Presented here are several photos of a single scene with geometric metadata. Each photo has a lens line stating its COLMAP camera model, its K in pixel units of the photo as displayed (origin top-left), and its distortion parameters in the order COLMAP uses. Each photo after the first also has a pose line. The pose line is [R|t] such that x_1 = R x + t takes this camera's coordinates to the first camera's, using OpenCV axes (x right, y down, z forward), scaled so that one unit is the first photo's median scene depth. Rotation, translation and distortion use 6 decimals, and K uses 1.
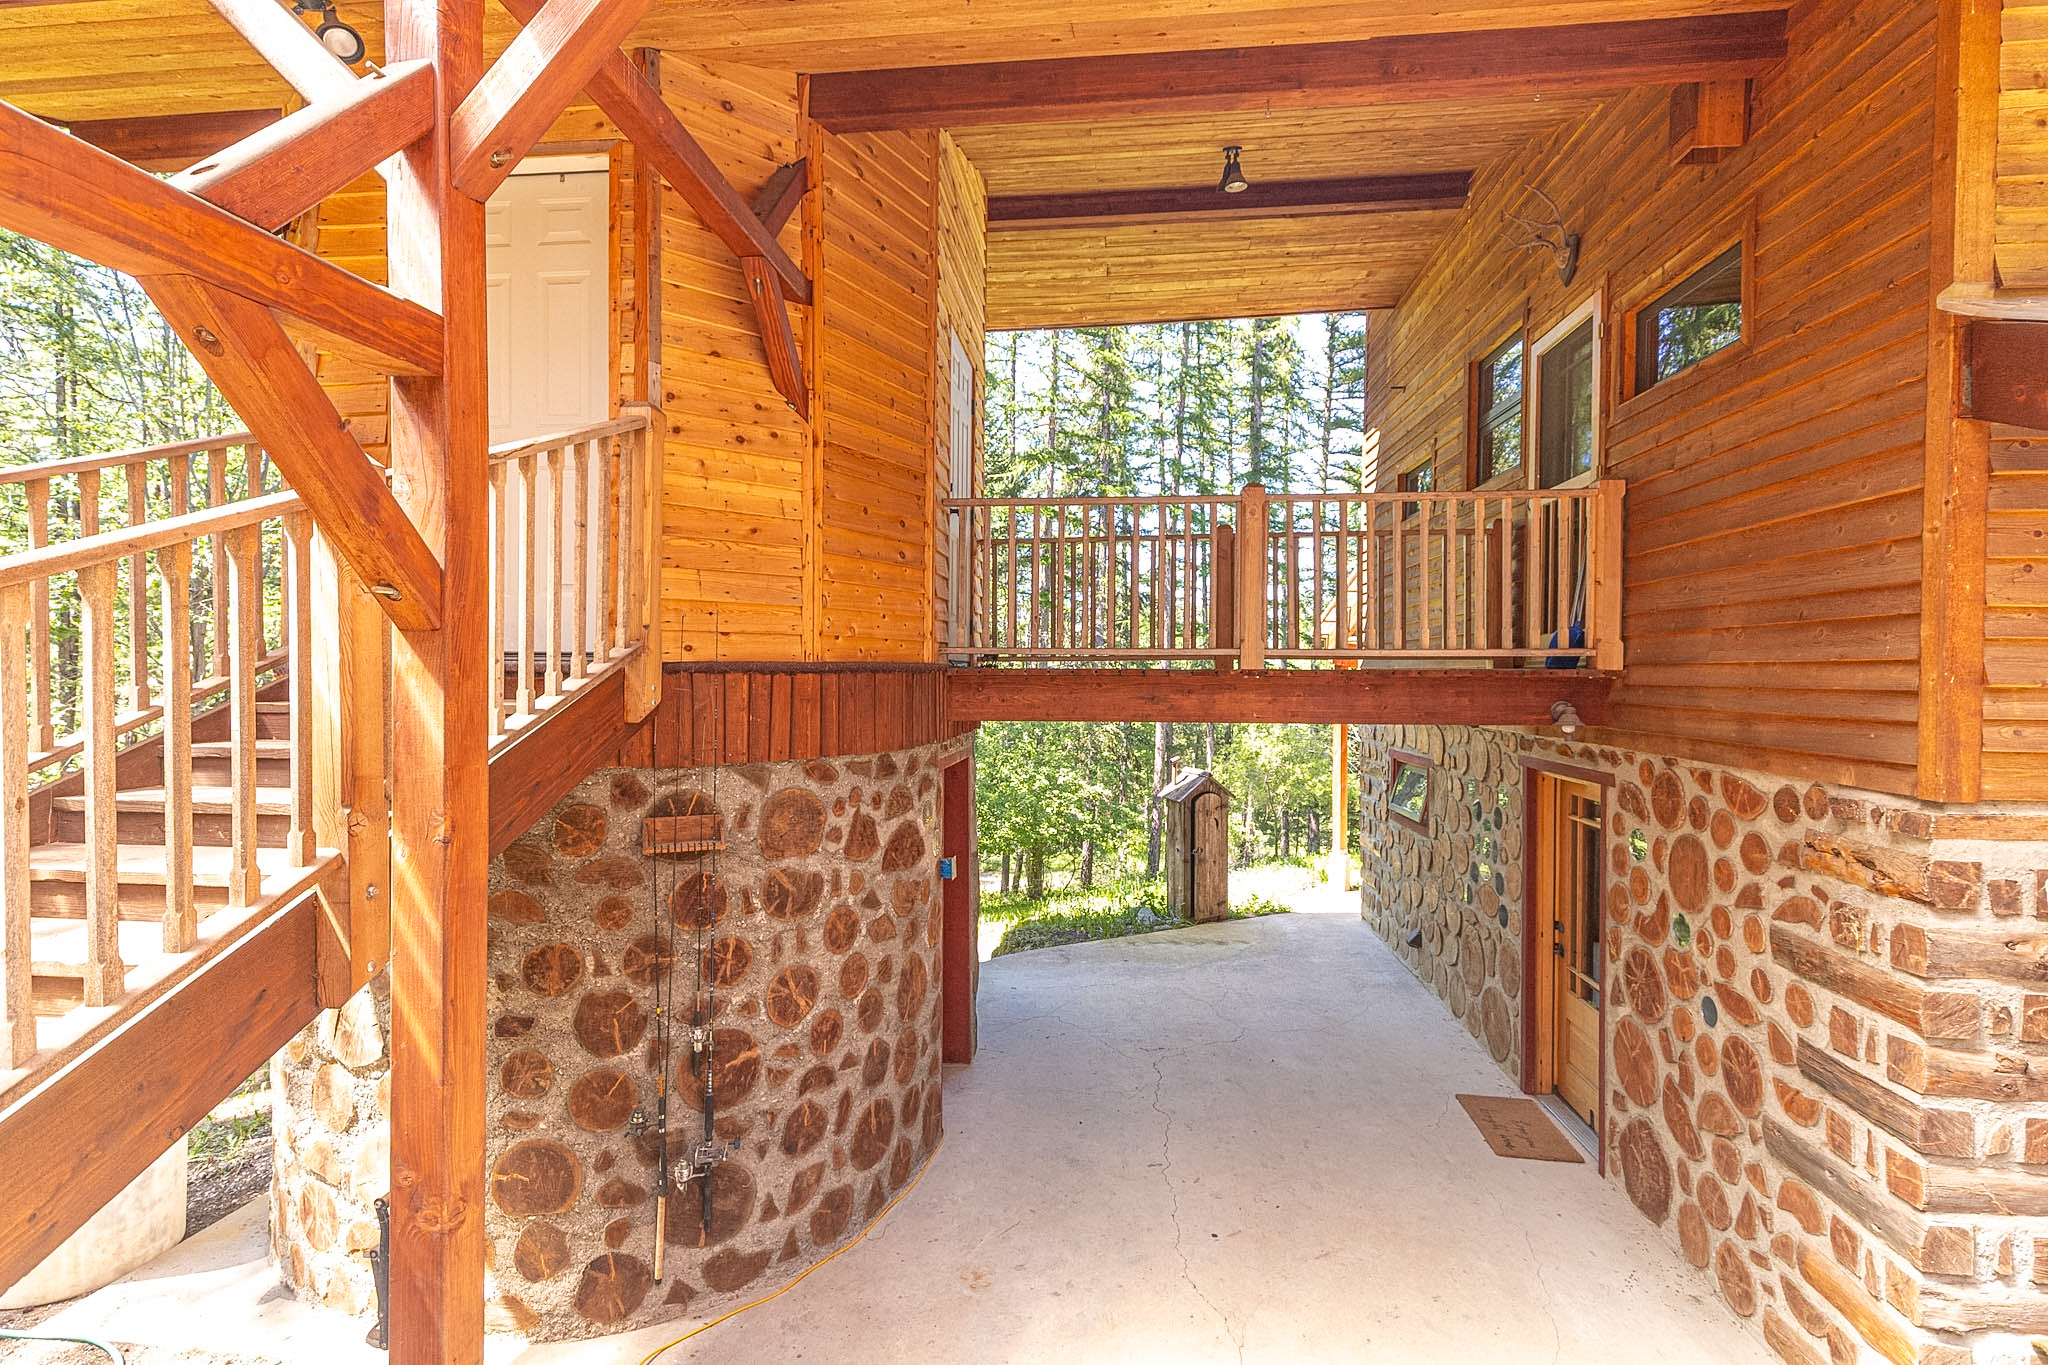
lens RADIAL K [[956.6, 0, 1021.2], [0, 956.6, 680.0], [0, 0, 1]] dist [0.008588, -0.000566]
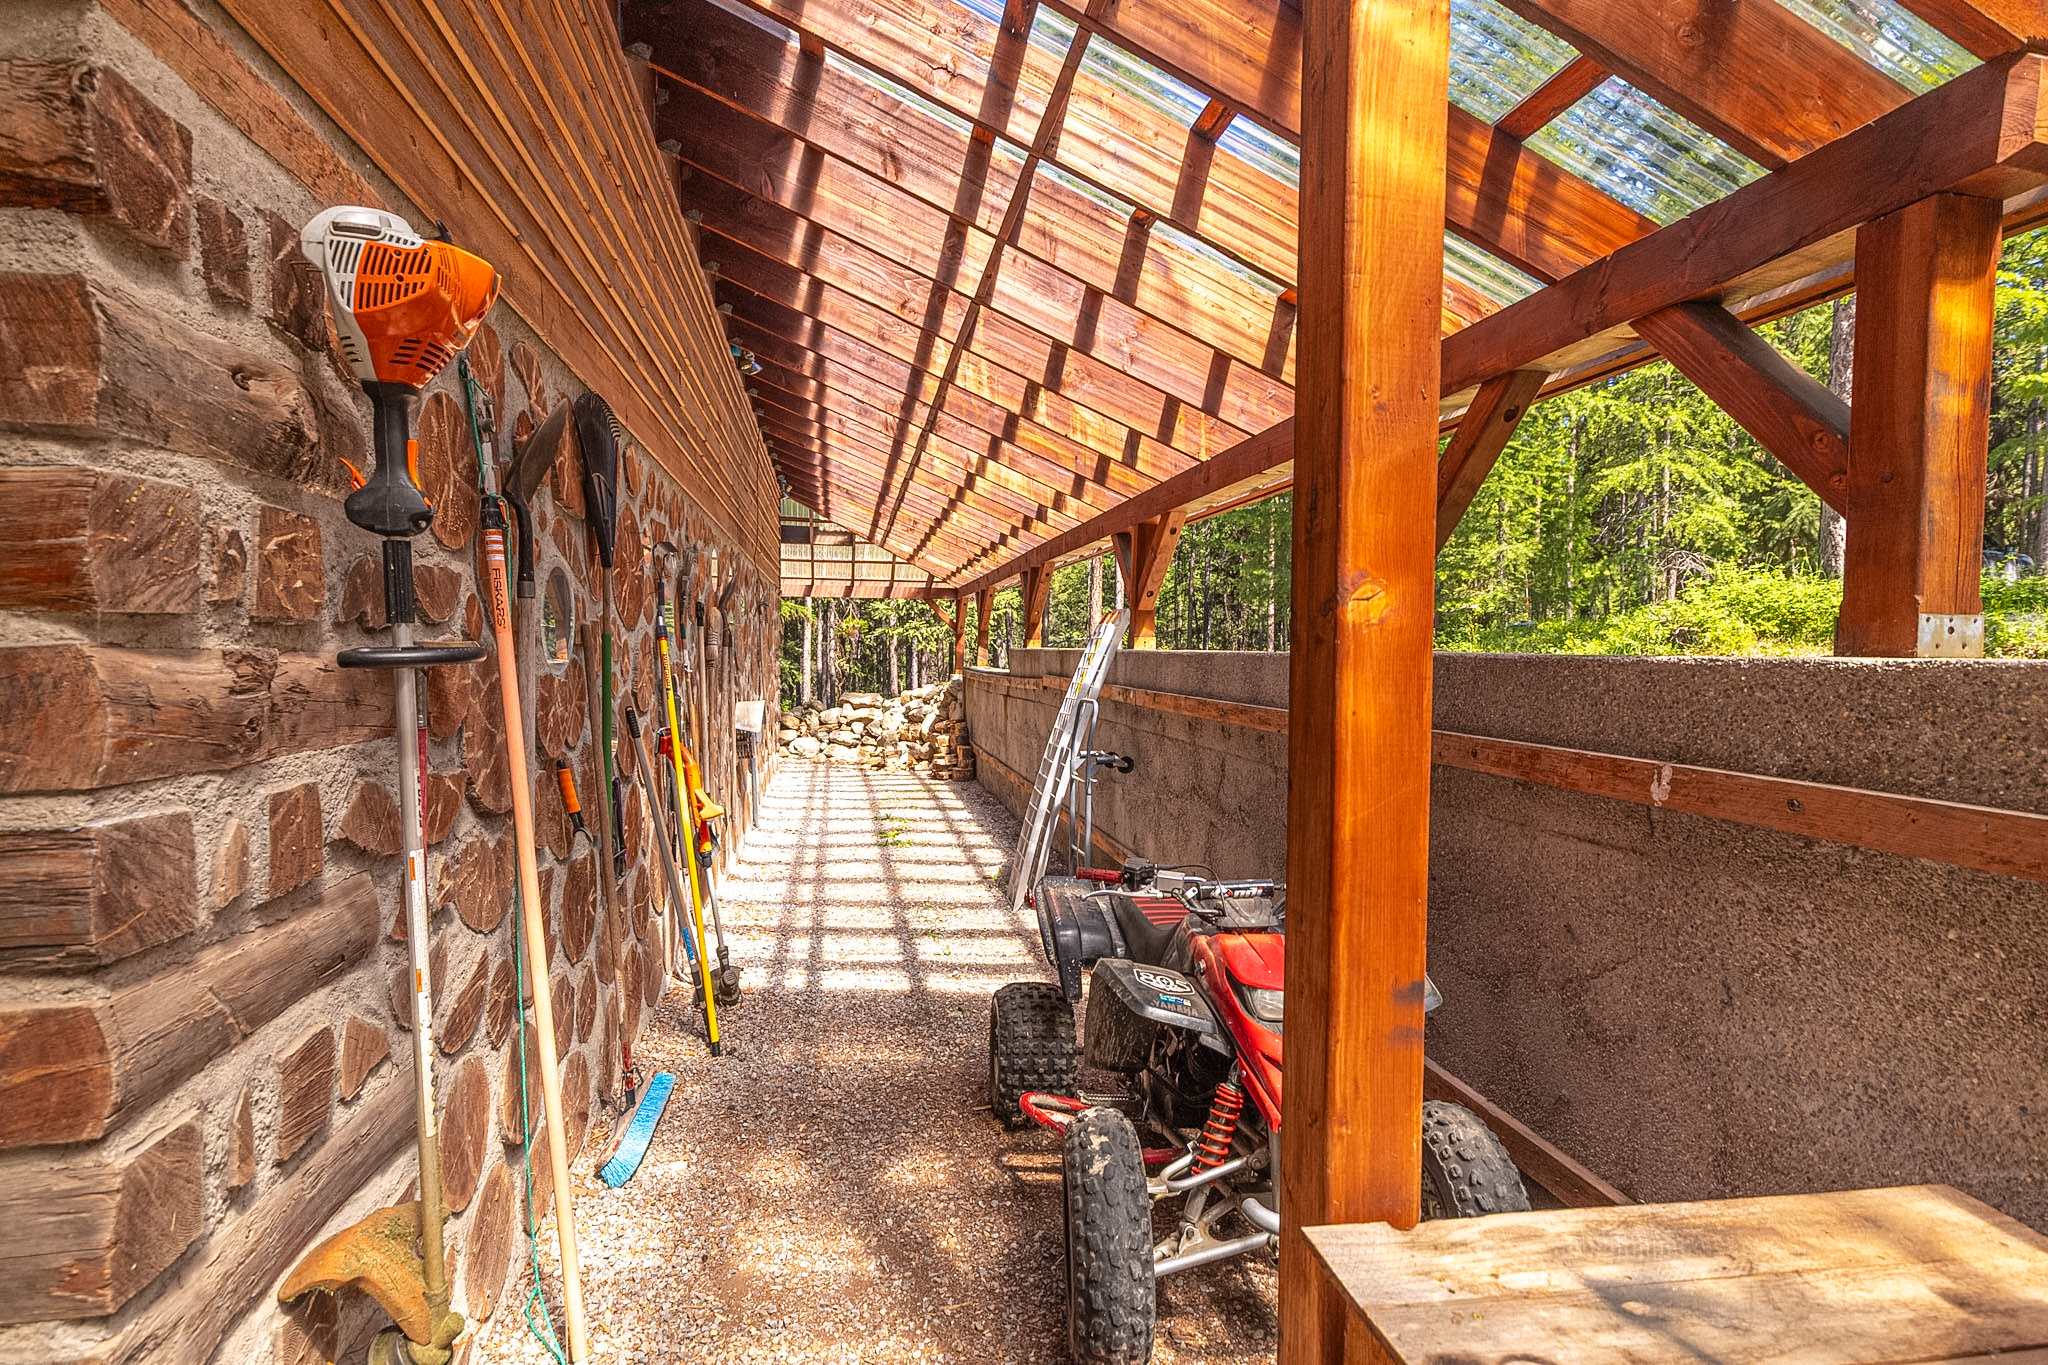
lens RADIAL K [[956.6, 0, 1021.2], [0, 956.6, 680.0], [0, 0, 1]] dist [0.008588, -0.000566]
pose [[-0.296633, -0.041660, 0.954083, 0.384338], [0.000416, 0.999042, 0.043753, 0.274458], [-0.954992, 0.013375, -0.296331, 0.578133]]
